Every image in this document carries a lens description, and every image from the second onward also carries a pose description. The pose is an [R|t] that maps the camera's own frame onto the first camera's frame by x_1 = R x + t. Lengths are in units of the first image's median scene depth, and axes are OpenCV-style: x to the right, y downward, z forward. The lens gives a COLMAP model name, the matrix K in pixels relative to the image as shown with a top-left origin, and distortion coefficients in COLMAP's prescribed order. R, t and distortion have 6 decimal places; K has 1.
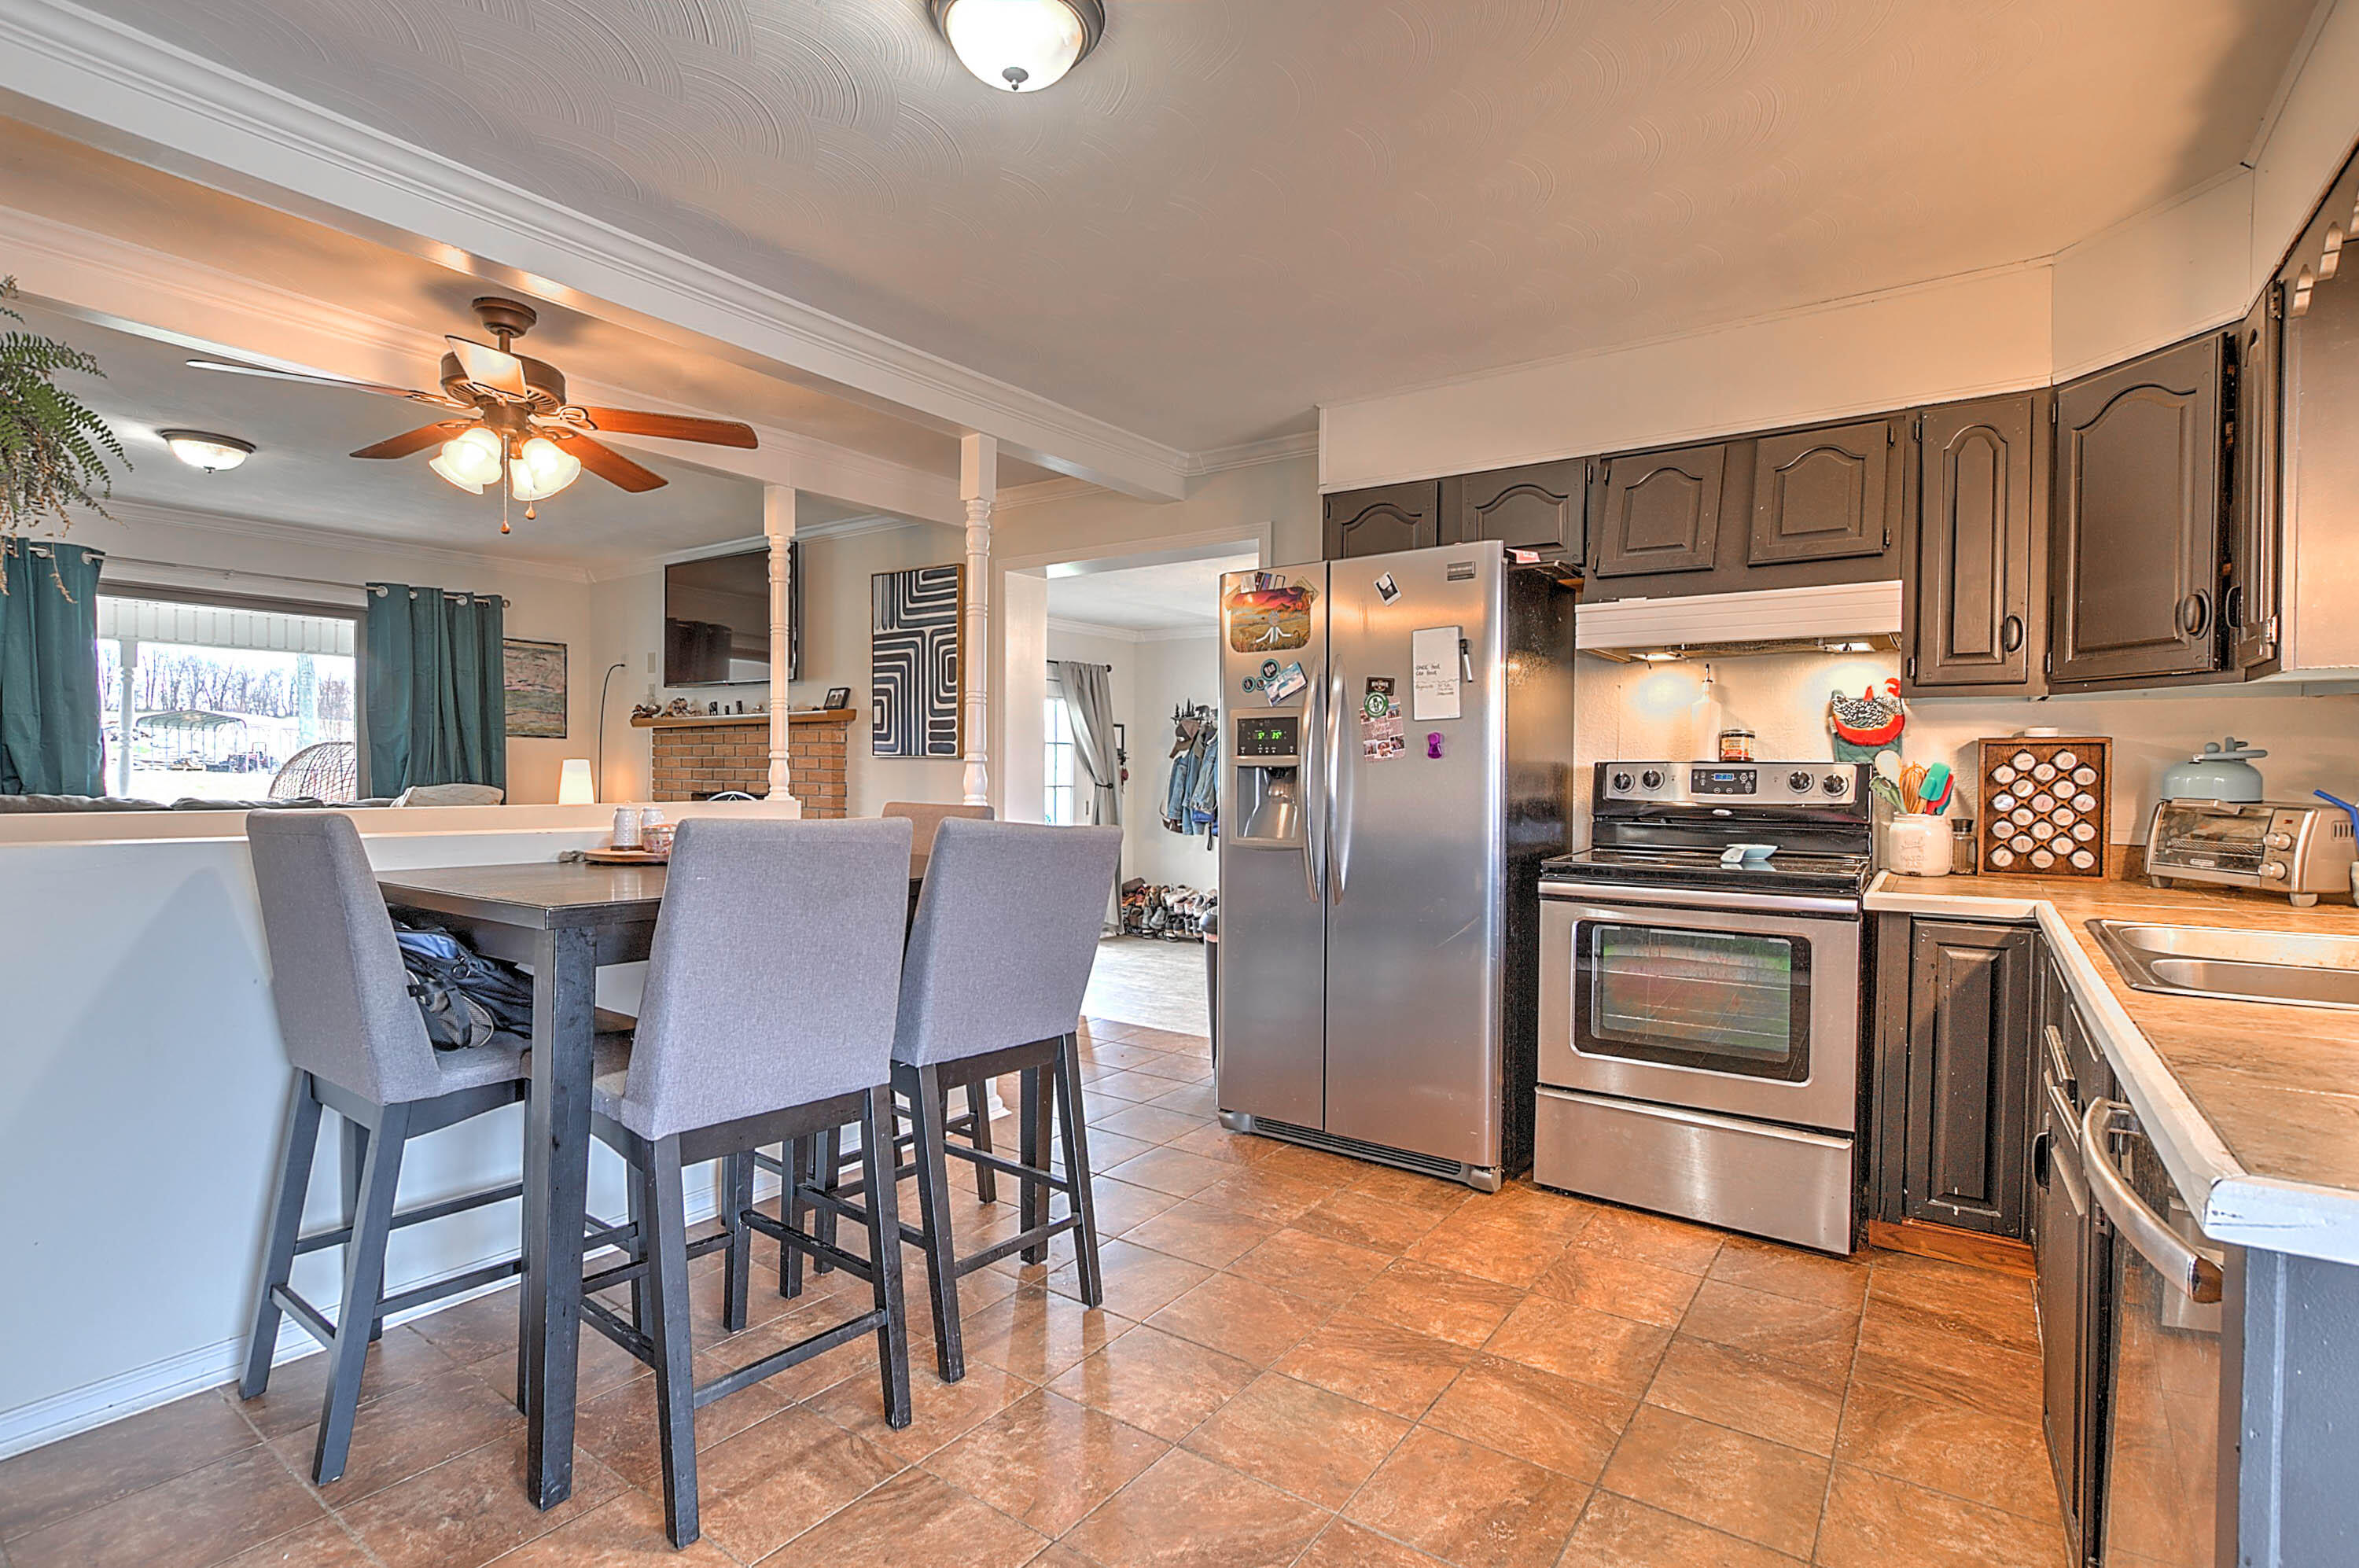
lens RADIAL K [[1108.3, 0, 1179.5], [0, 1108.3, 784.0], [0, 0, 1]] dist [-0.011754, 0.000034]
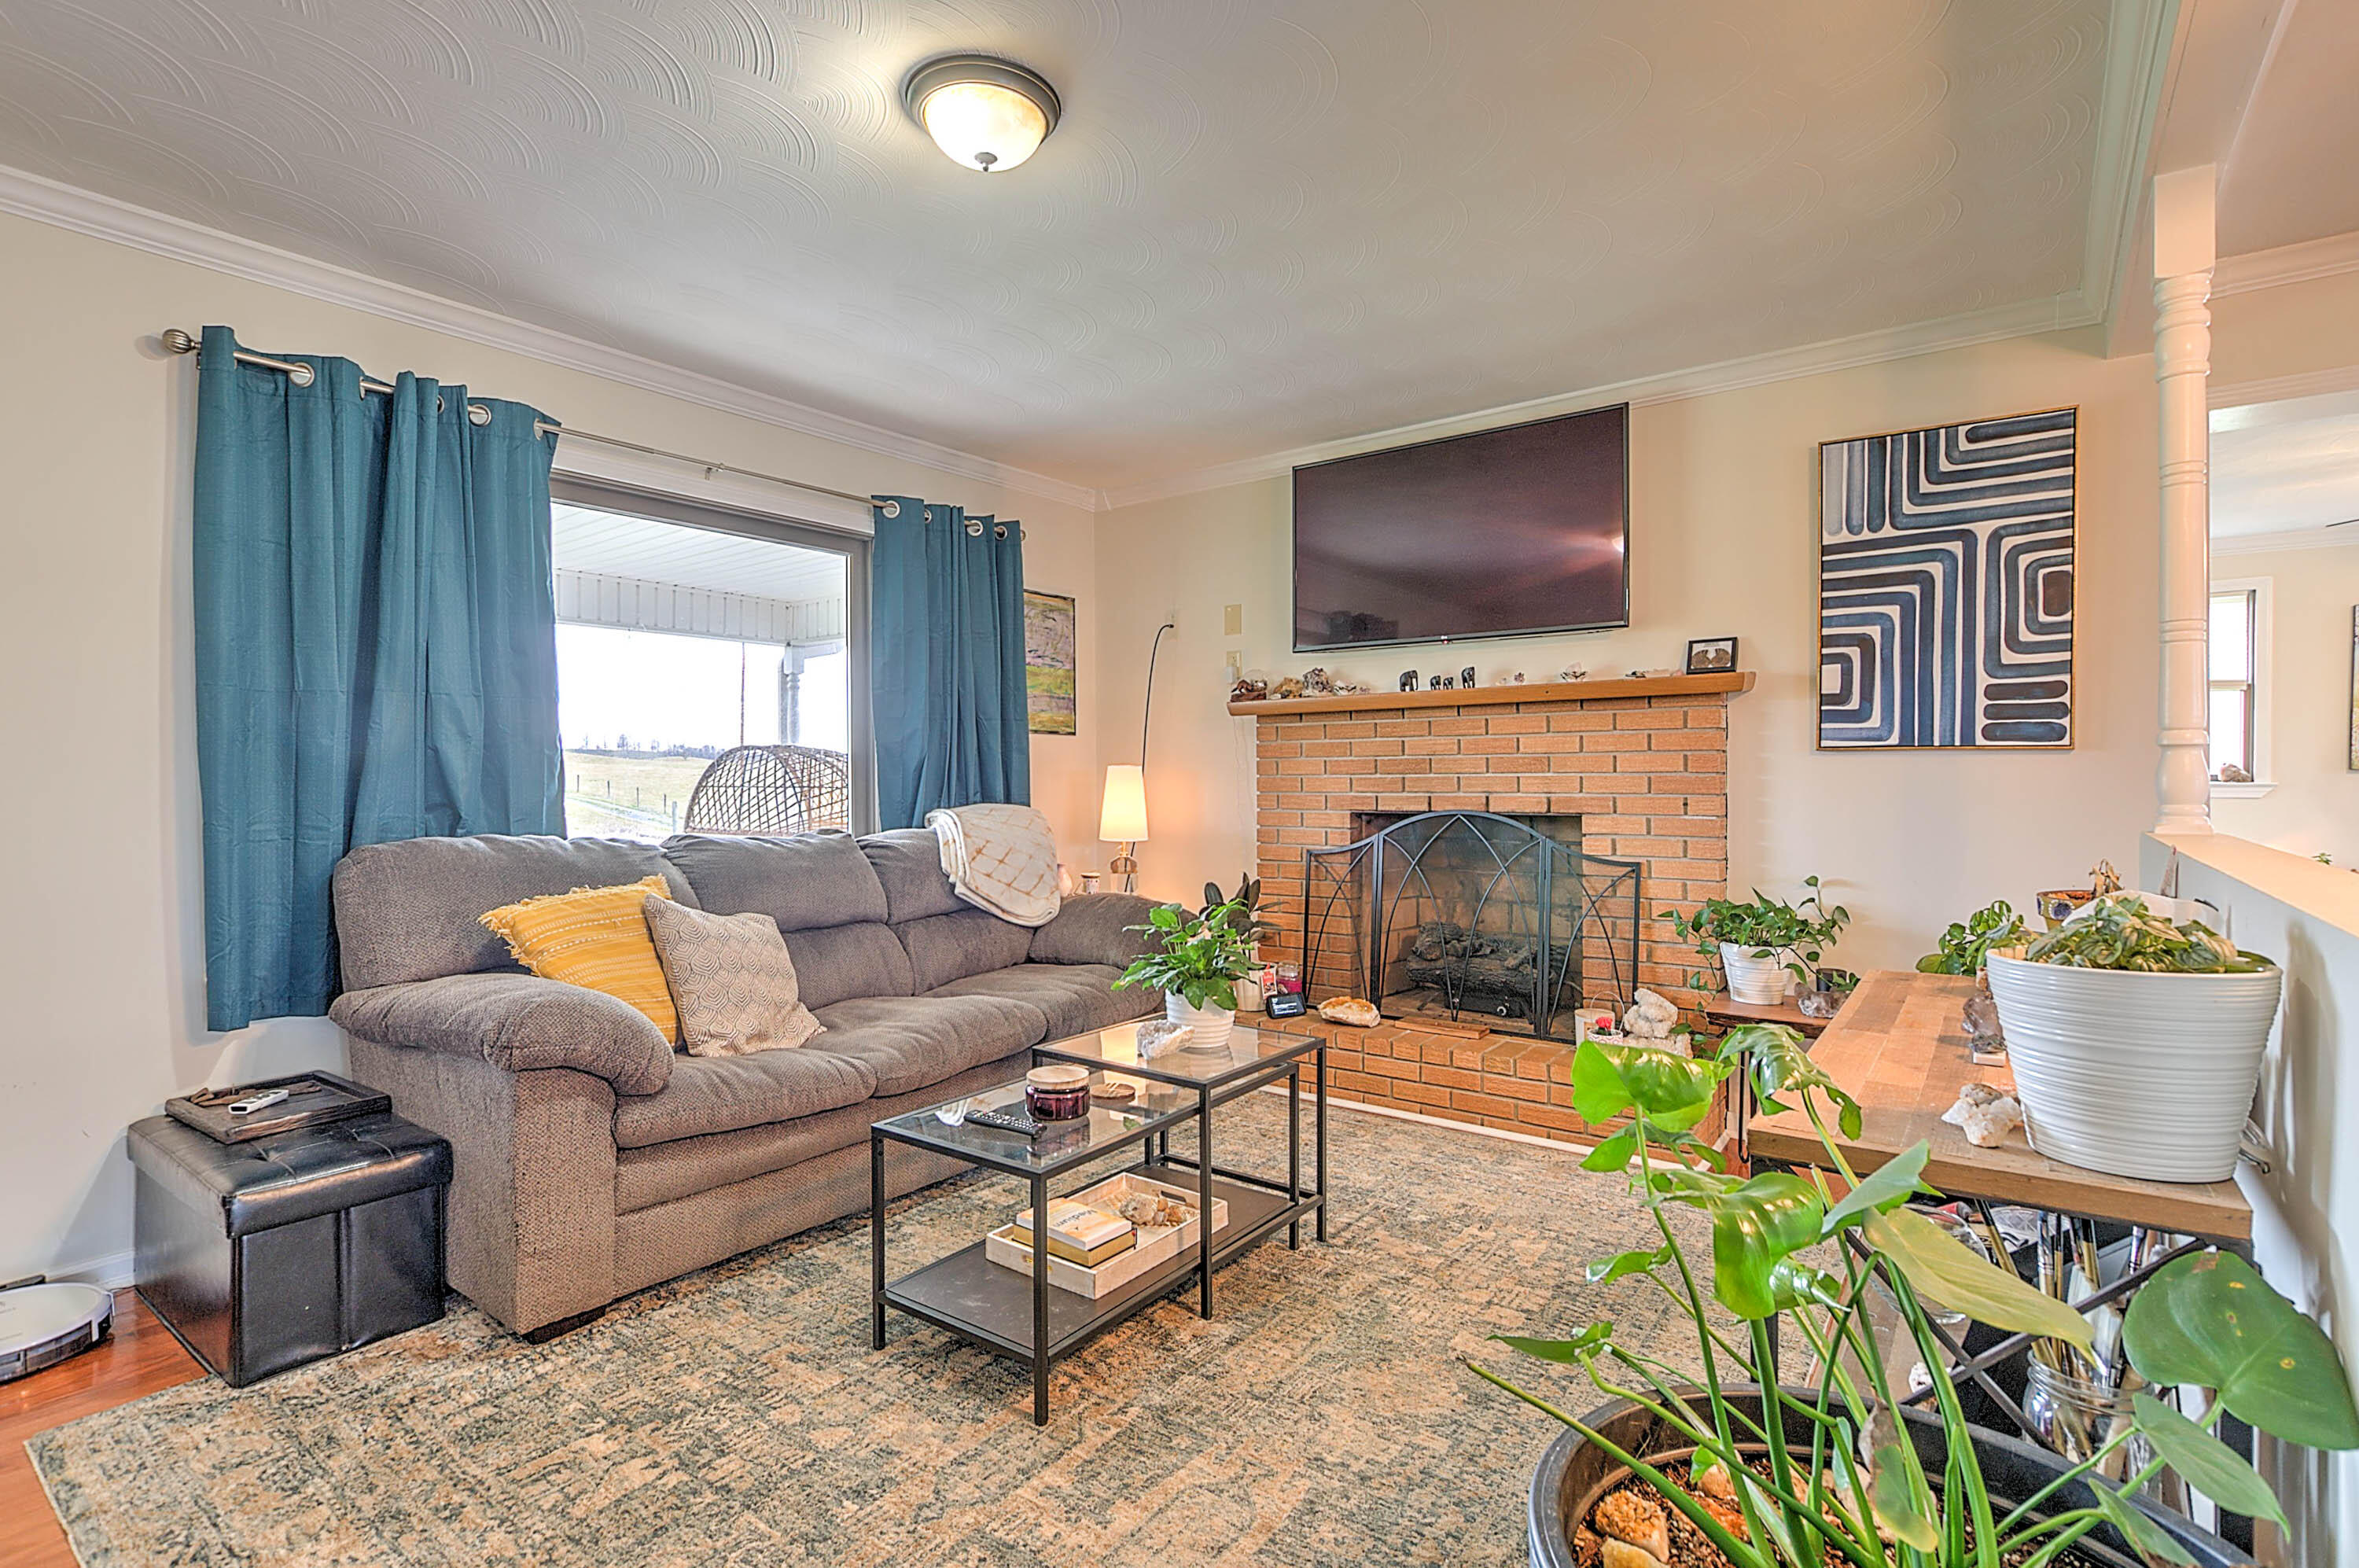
lens RADIAL K [[1108.3, 0, 1179.5], [0, 1108.3, 784.0], [0, 0, 1]] dist [-0.011754, 0.000034]
pose [[0.999464, -0.013284, -0.029918, -0.892196], [0.013118, 0.999898, -0.005723, -0.010745], [0.029991, 0.005327, 0.999536, 0.585204]]
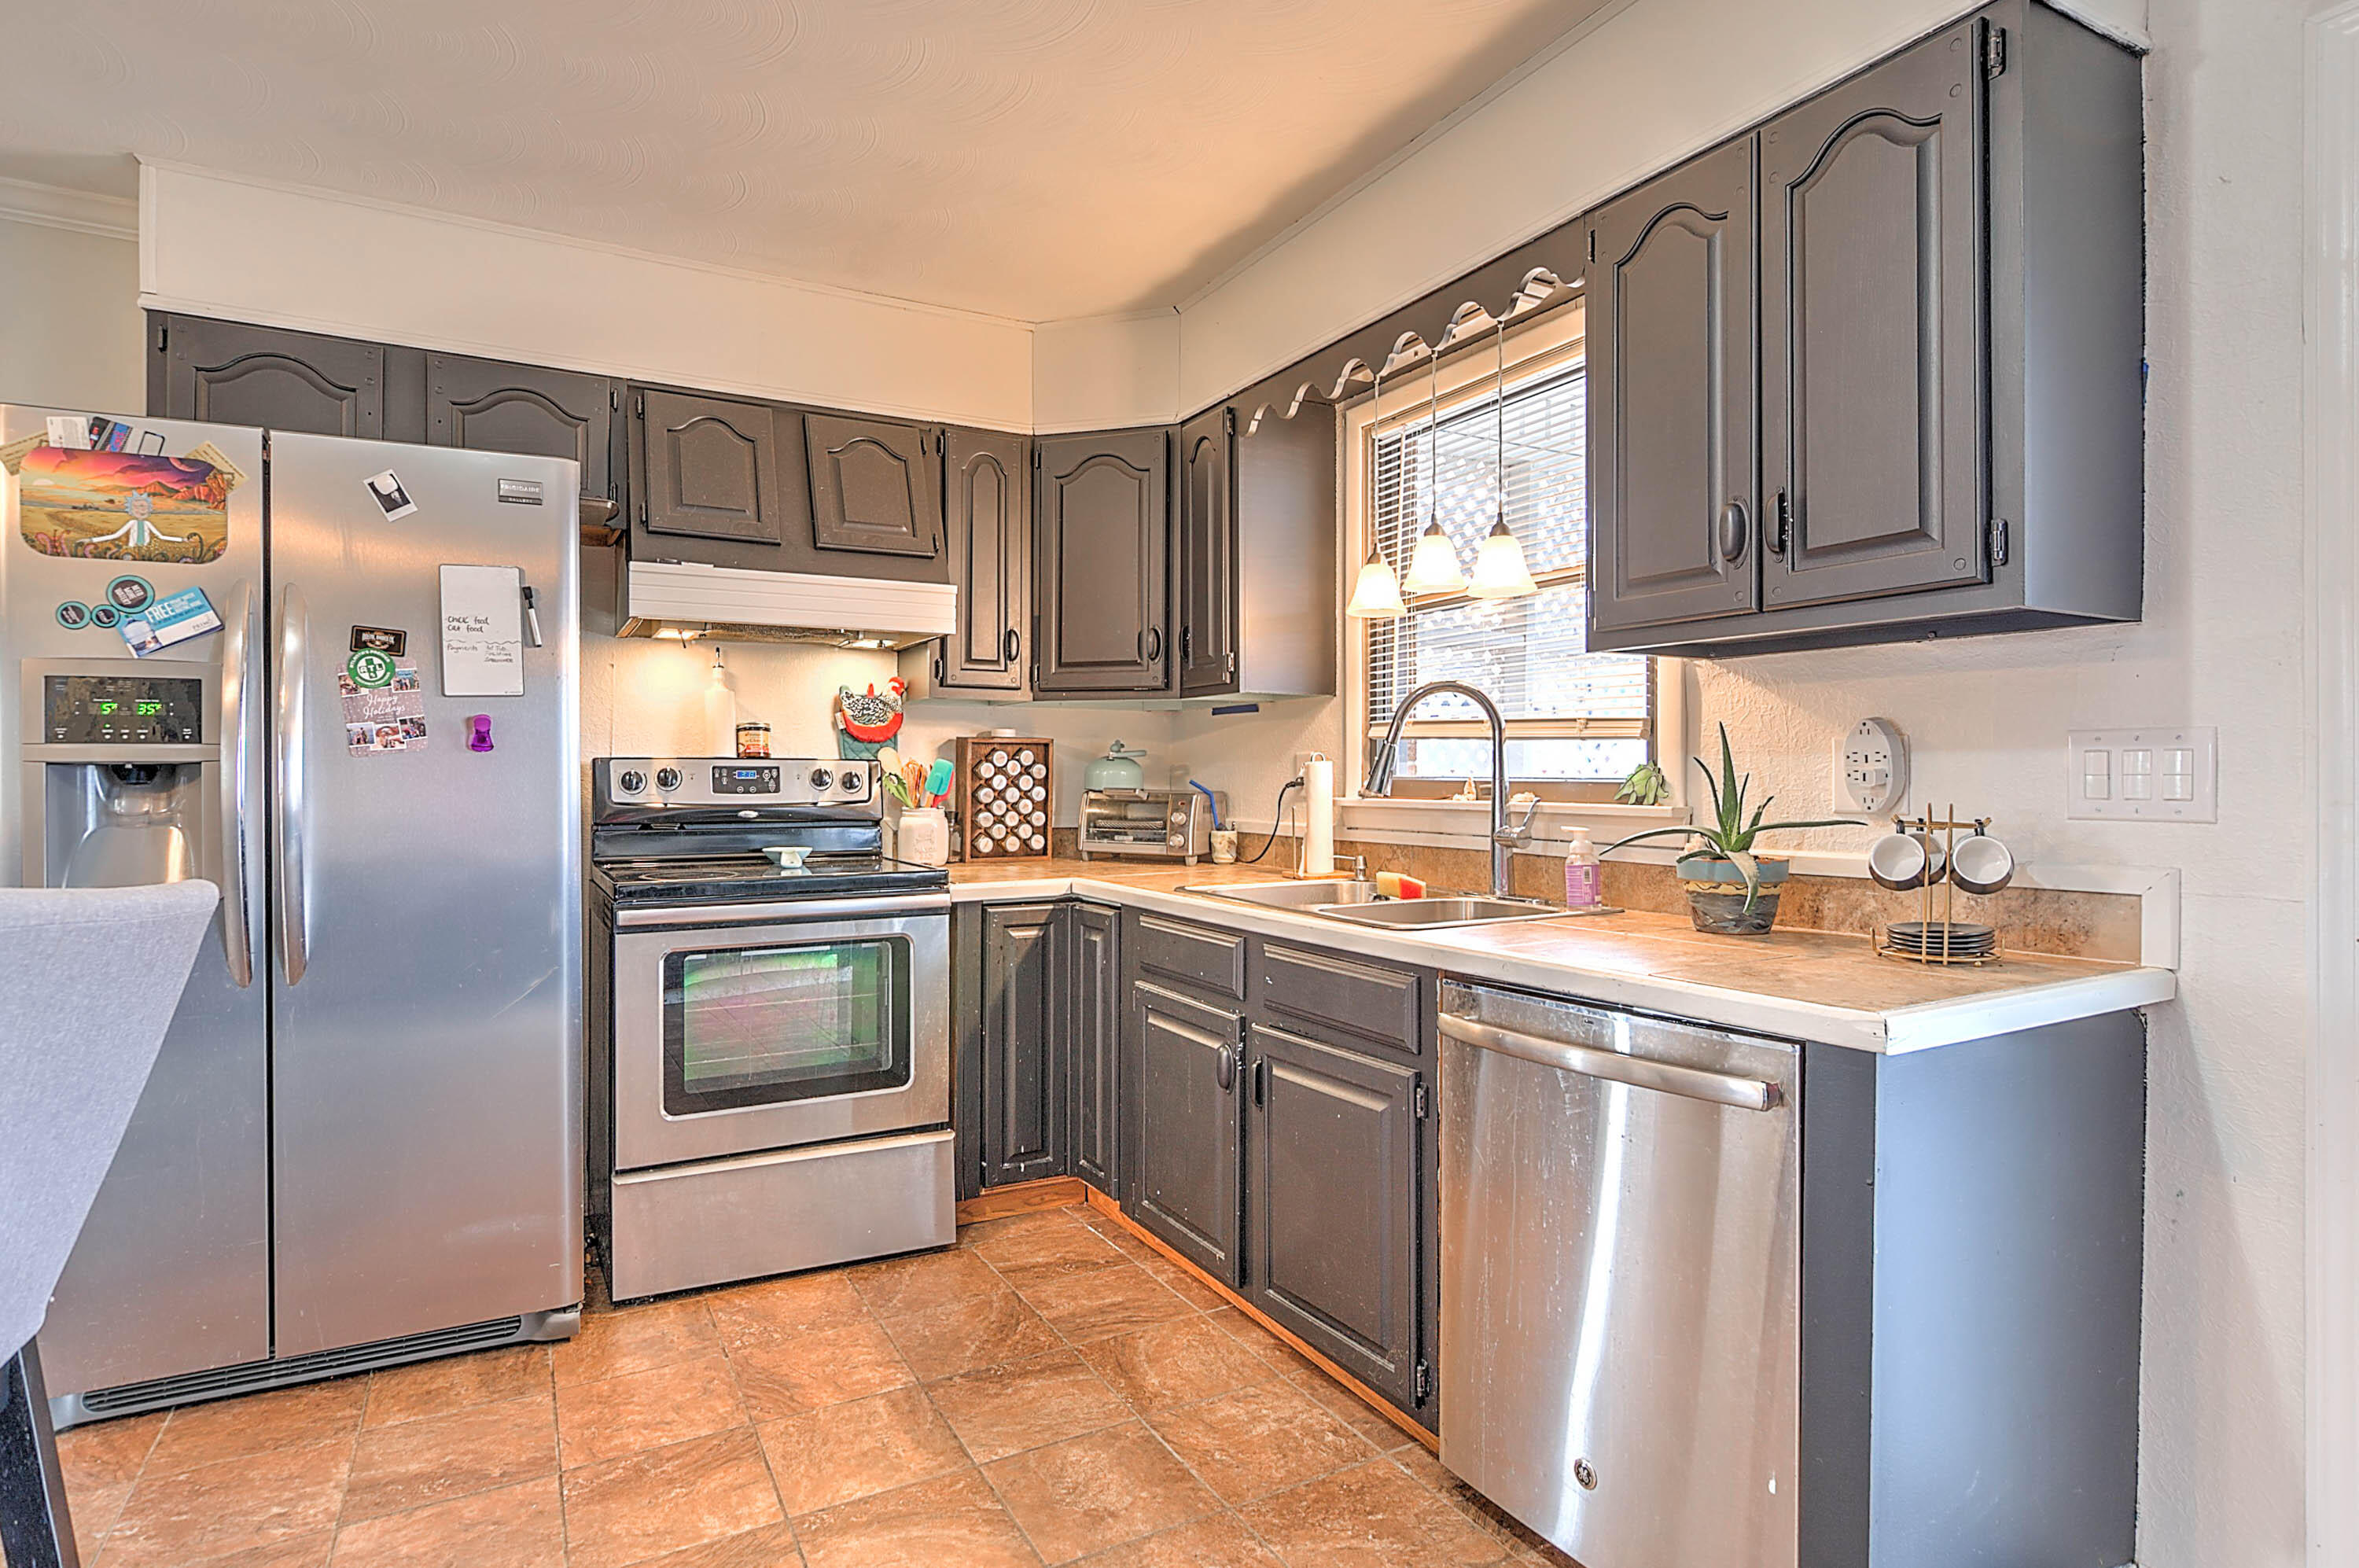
lens RADIAL K [[1218.3, 0, 1175.1], [0, 1218.3, 766.9], [0, 0, 1]] dist [-0.005277, 0.000168]
pose [[0.444348, -0.002968, 0.895849, -0.257933], [0.014261, 0.999891, -0.003761, -0.004113], [-0.895741, 0.014446, 0.444342, 0.260003]]
